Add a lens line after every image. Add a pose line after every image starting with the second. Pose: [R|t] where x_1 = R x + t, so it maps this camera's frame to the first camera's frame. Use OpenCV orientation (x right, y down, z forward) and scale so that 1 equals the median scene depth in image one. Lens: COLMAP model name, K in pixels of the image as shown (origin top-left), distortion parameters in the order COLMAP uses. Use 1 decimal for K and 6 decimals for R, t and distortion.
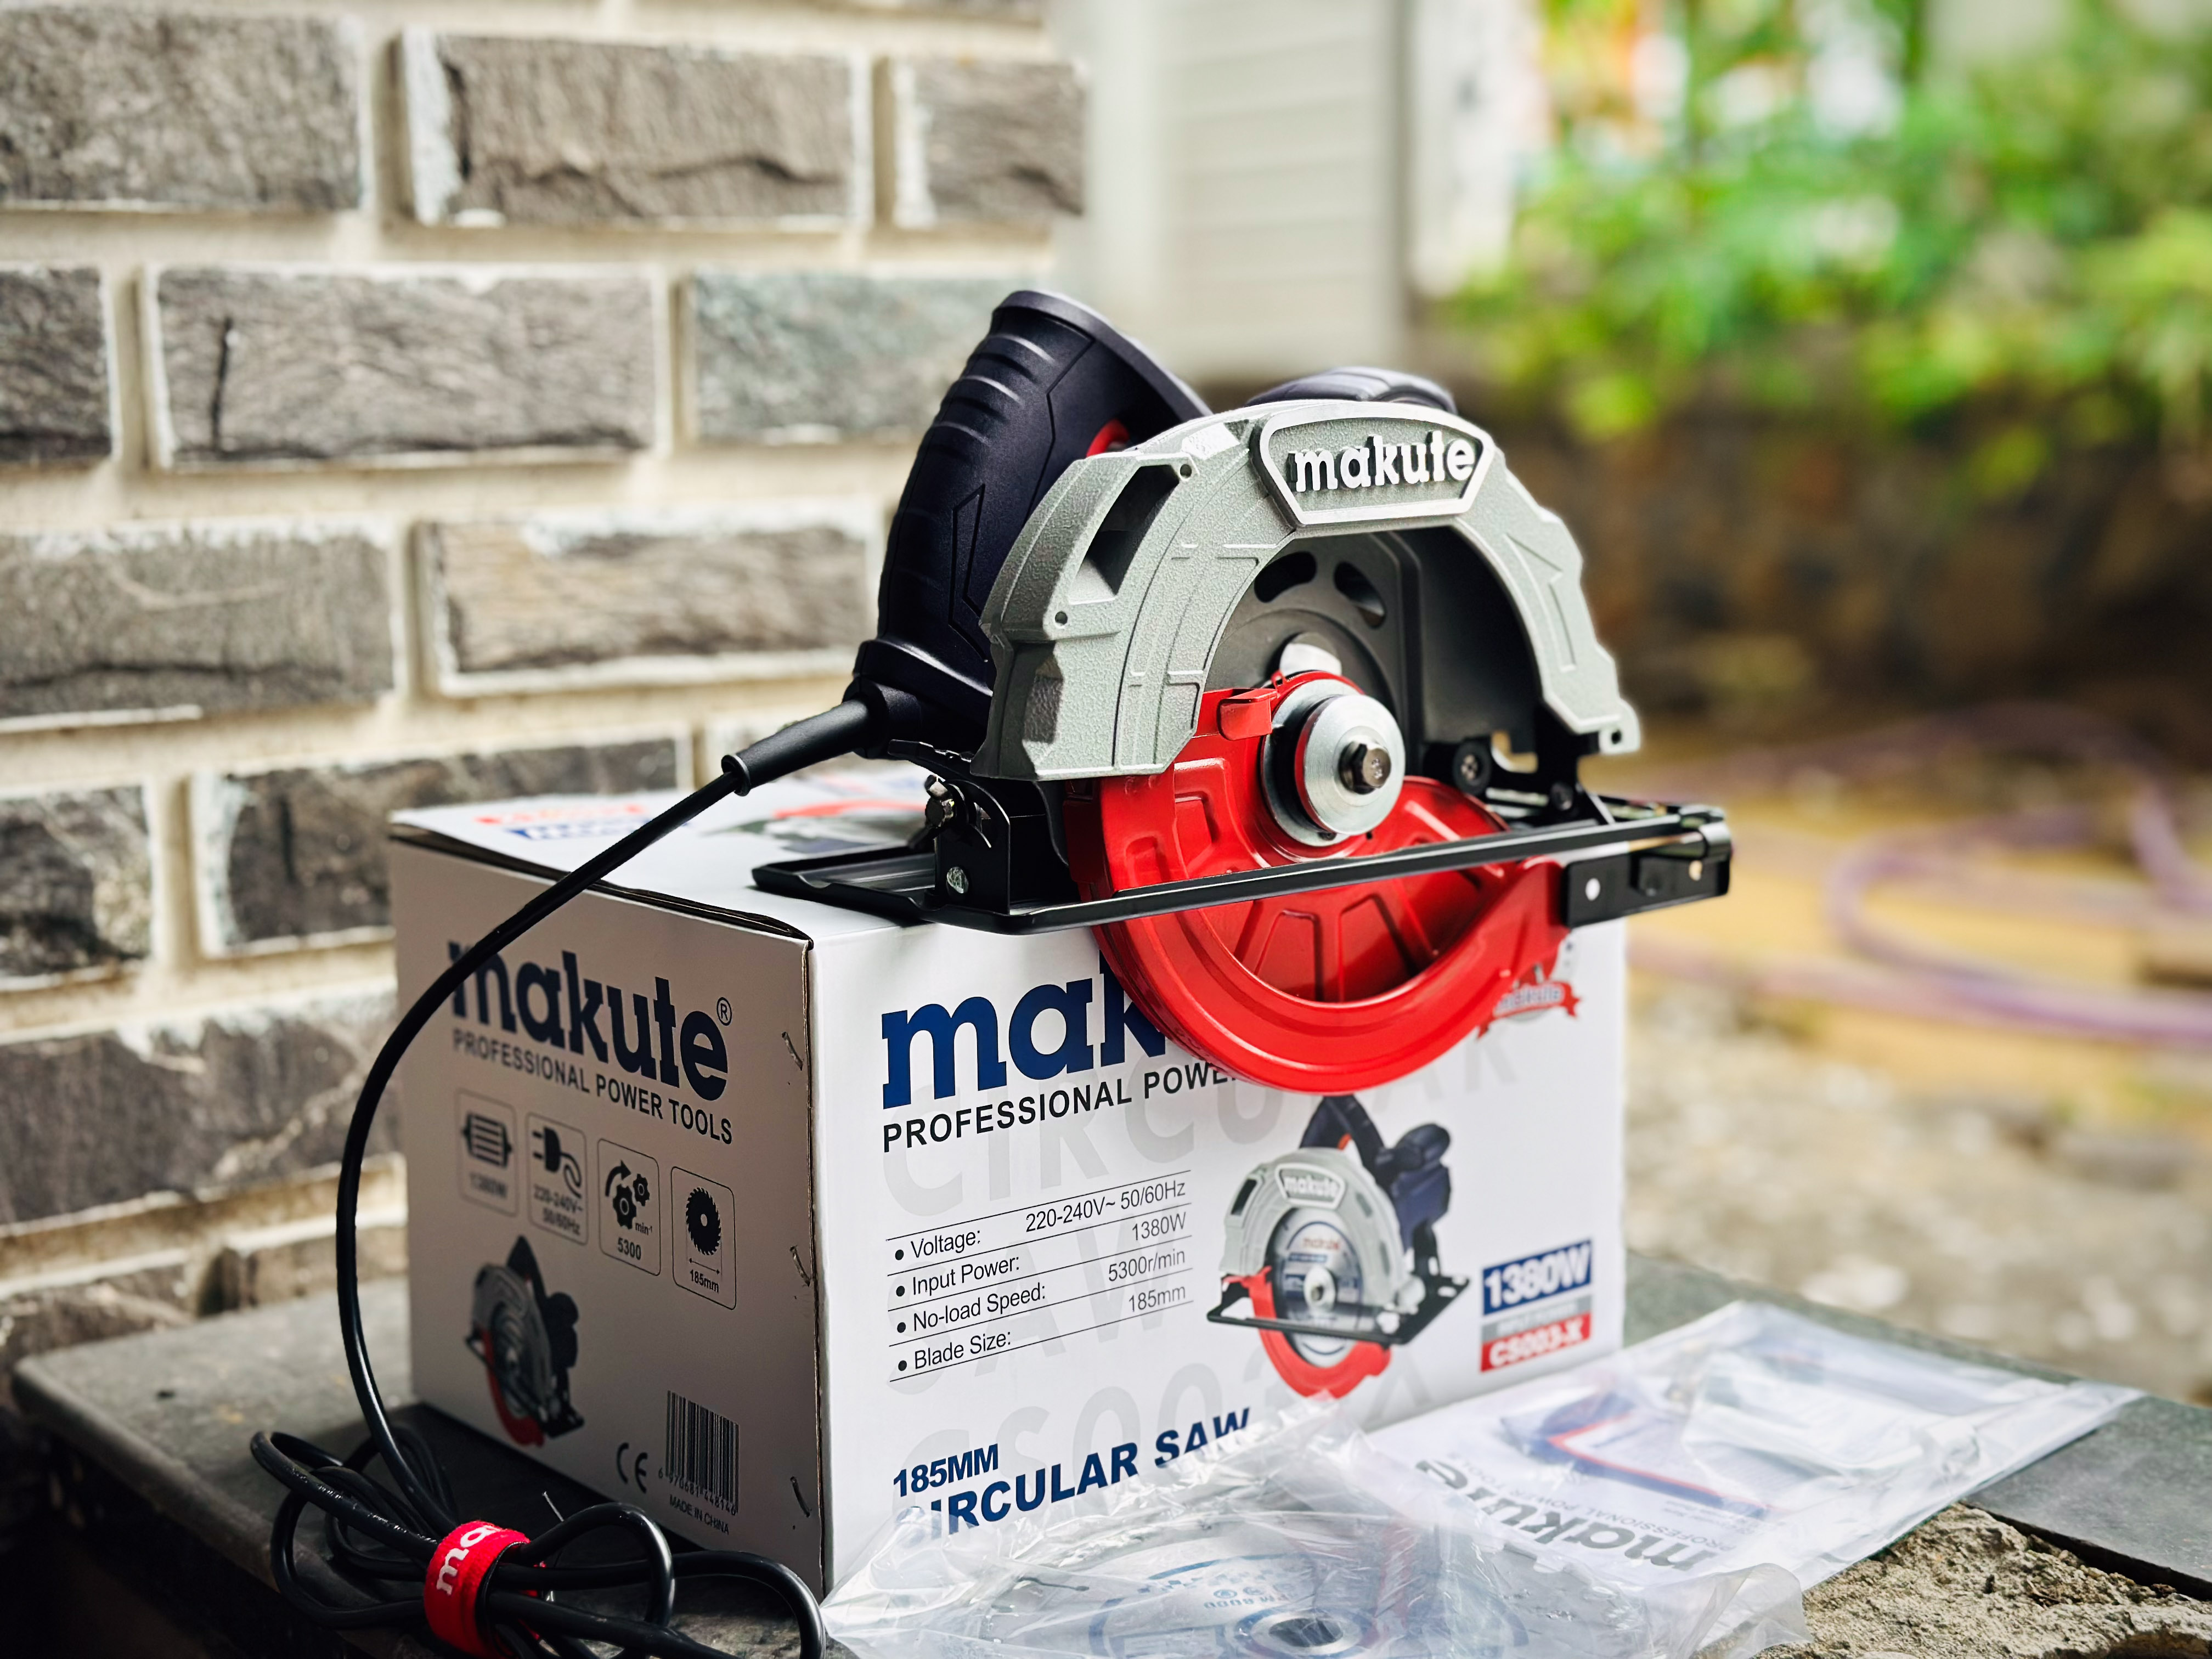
lens RADIAL K [[3104.6, 0, 1108.0], [0, 3104.6, 838.6], [0, 0, 1]] dist [0.108257, 0.000000]
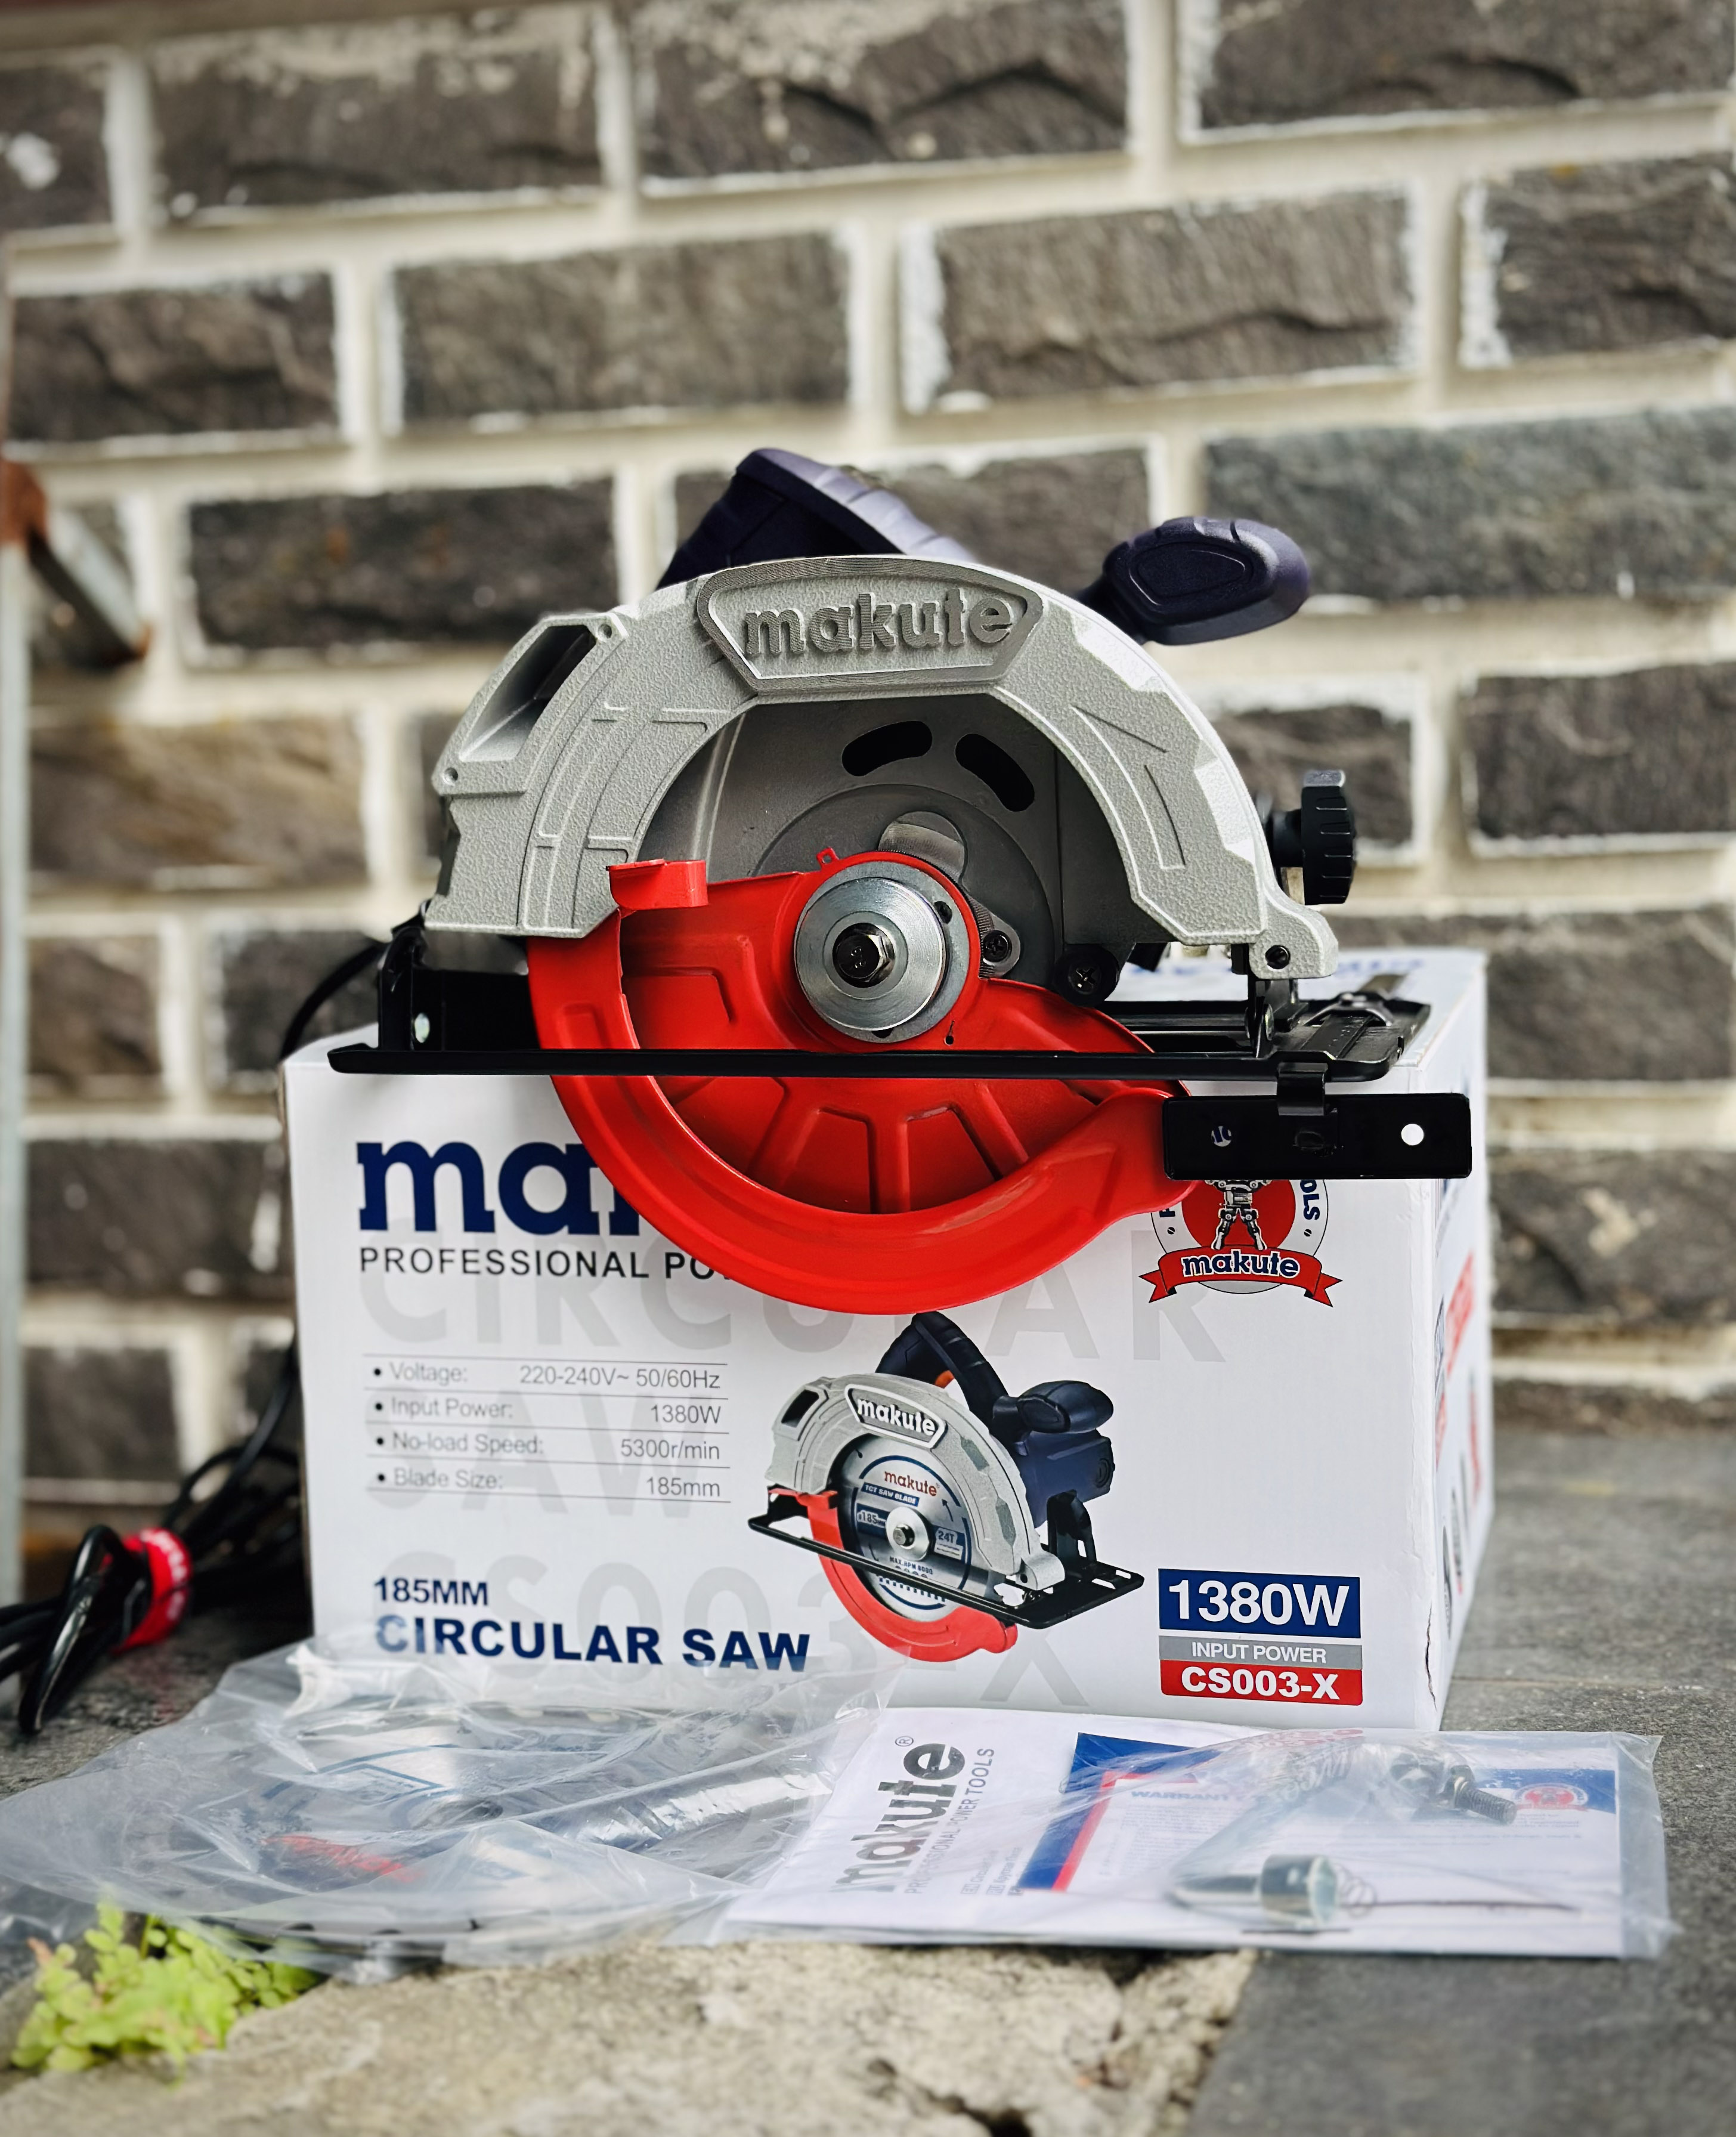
lens RADIAL K [[3358.6, 0, 868.1], [0, 3358.6, 1059.8], [0, 0, 1]] dist [0.127859, 0.000000]
pose [[0.580273, 0.094912, -0.808873, 0.852667], [-0.099351, 0.994018, 0.045364, -0.036700], [0.808340, 0.054039, 0.586231, 0.408942]]
